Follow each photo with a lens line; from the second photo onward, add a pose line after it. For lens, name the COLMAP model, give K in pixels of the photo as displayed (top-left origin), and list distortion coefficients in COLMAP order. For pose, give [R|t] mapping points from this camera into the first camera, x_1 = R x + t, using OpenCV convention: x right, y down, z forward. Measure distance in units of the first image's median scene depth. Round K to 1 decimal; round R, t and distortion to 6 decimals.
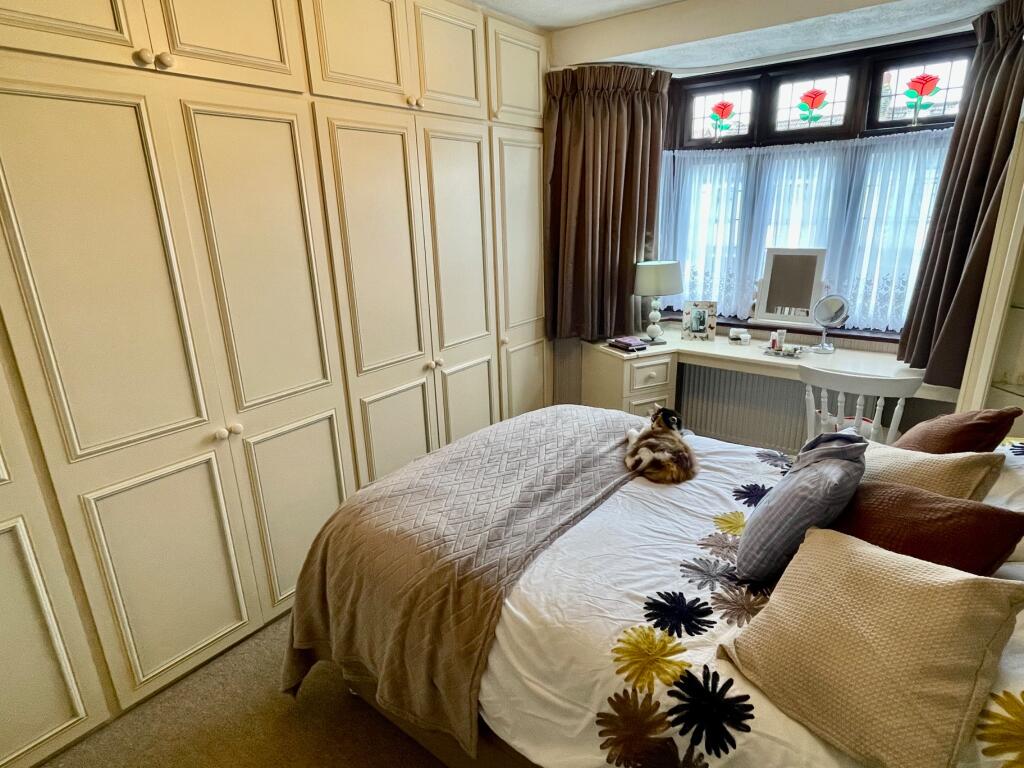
lens RADIAL K [[559.3, 0, 512.5], [0, 559.3, 386.7], [0, 0, 1]] dist [-0.006326, -0.000131]
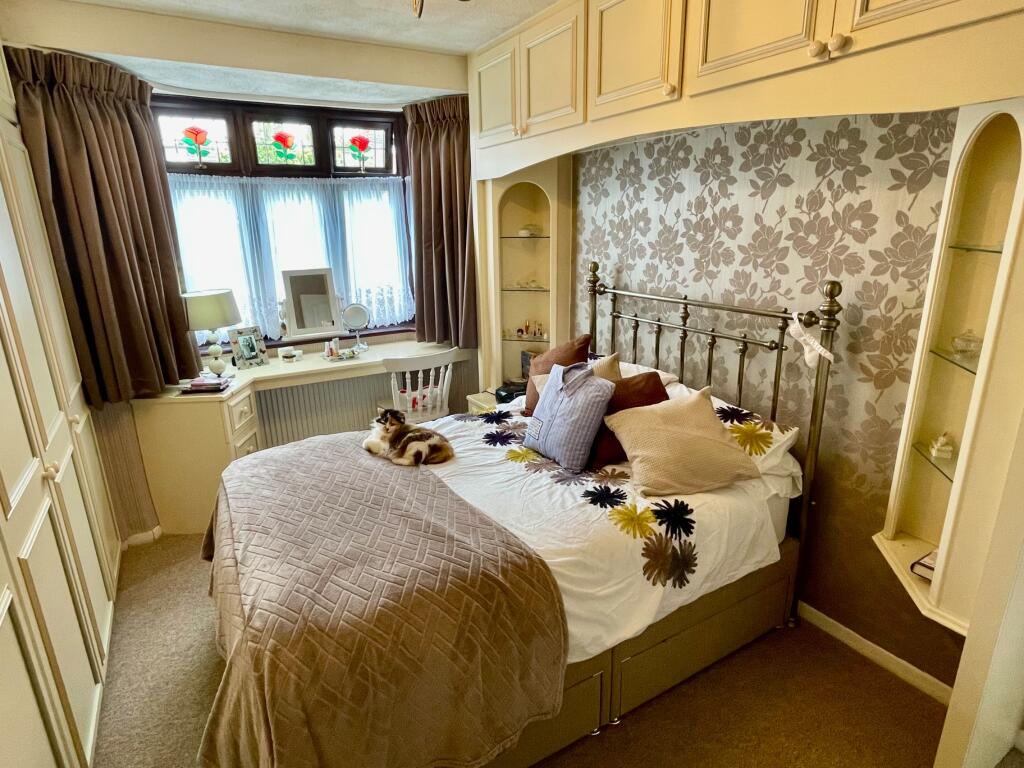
lens RADIAL K [[559.3, 0, 504.9], [0, 559.3, 387.5], [0, 0, 1]] dist [-0.006326, -0.000131]
pose [[0.376432, -0.241802, 0.894332, -0.467560], [0.289935, 0.947595, 0.134167, -0.063280], [-0.879907, 0.208794, 0.426812, 0.239743]]
